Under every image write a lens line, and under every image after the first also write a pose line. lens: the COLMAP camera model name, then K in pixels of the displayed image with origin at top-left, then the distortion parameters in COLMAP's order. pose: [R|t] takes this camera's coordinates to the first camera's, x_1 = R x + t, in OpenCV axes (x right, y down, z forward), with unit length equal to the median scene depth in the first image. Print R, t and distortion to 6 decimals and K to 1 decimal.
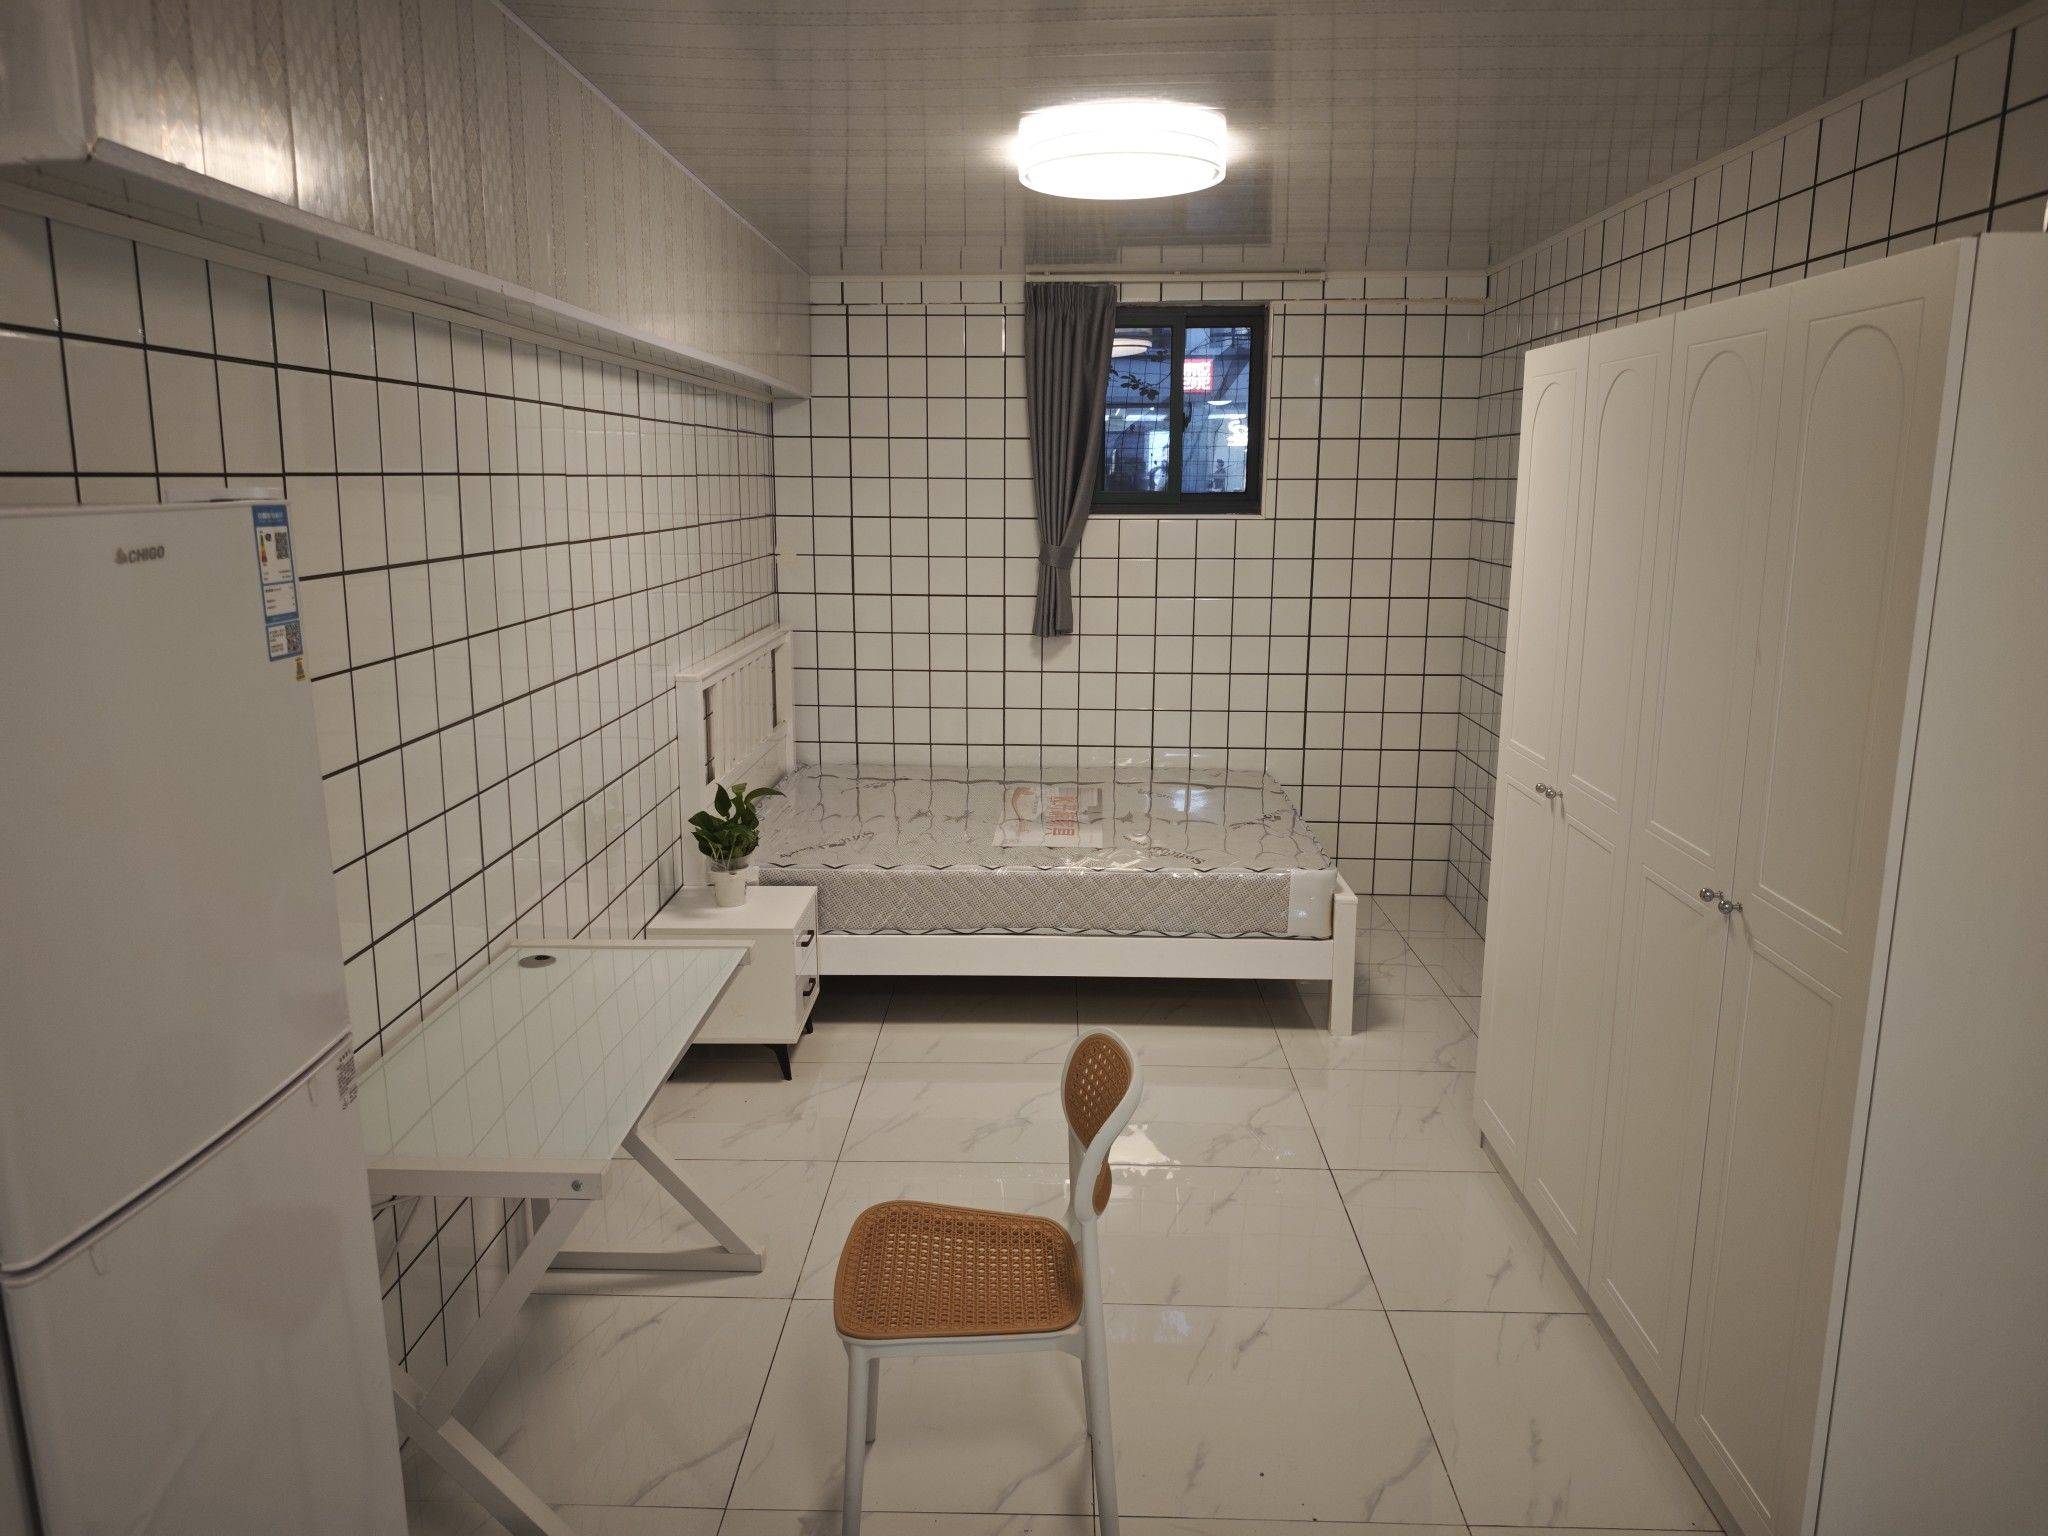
lens RADIAL K [[1459.1, 0, 1021.4], [0, 1459.1, 775.6], [0, 0, 1]] dist [0.093940, -0.018927]
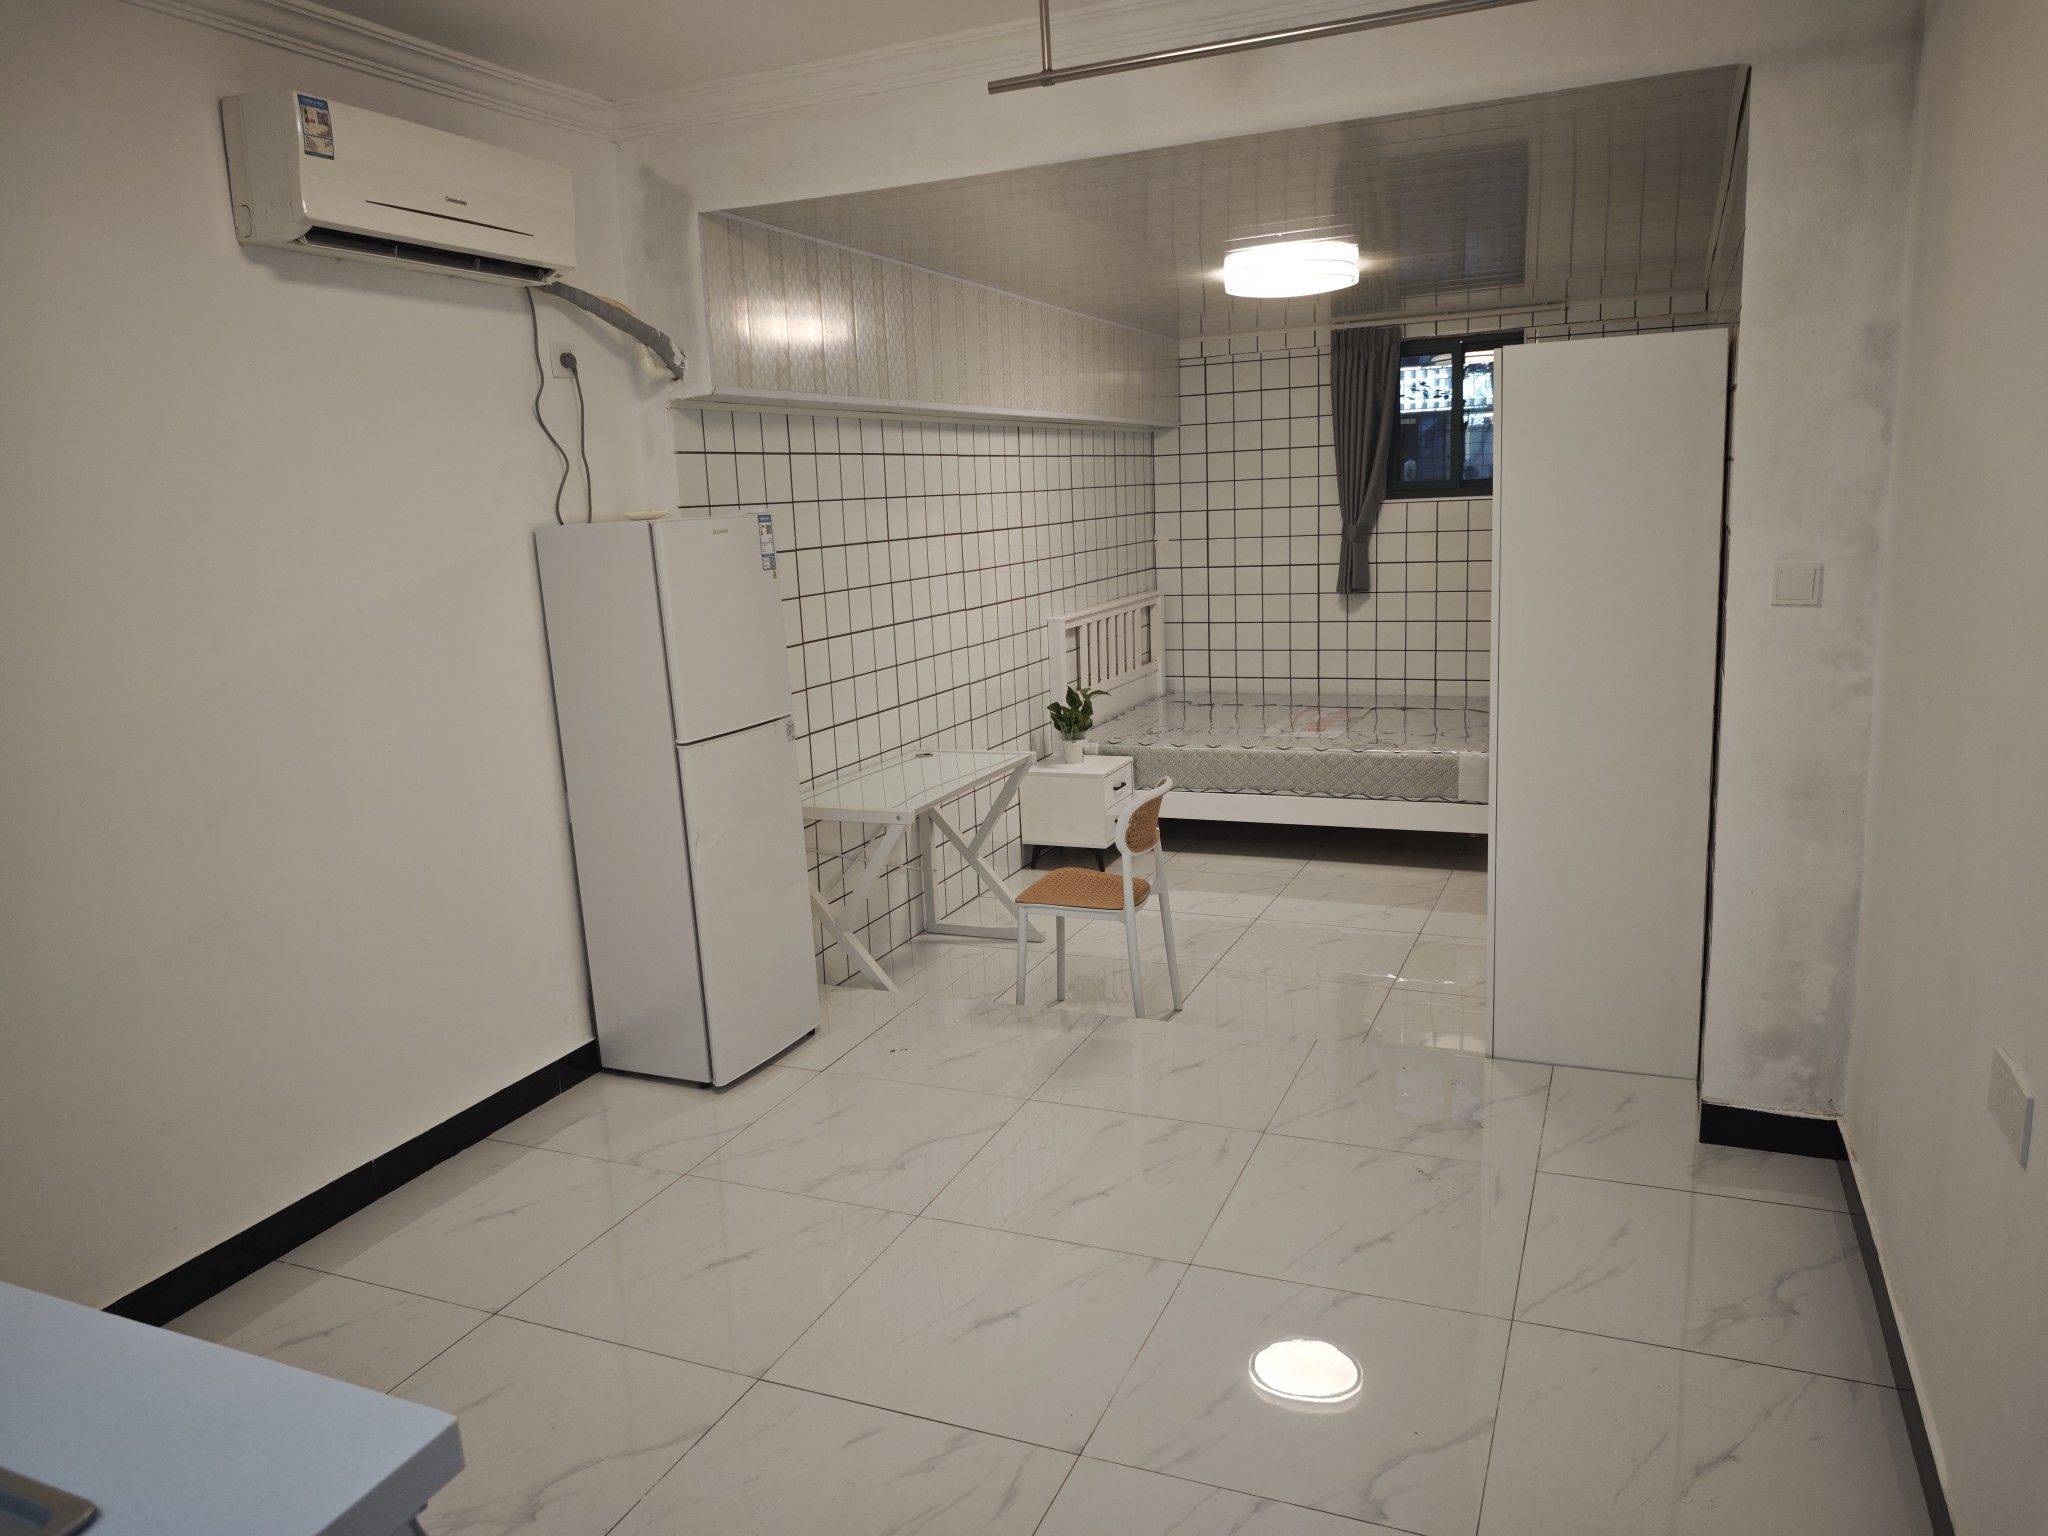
lens RADIAL K [[1459.1, 0, 1014.2], [0, 1459.1, 771.9], [0, 0, 1]] dist [0.093940, -0.018927]
pose [[0.925117, 0.028183, -0.378636, 0.258441], [-0.029063, 0.999572, 0.003394, 0.072962], [0.378569, 0.007865, 0.925540, -0.358272]]
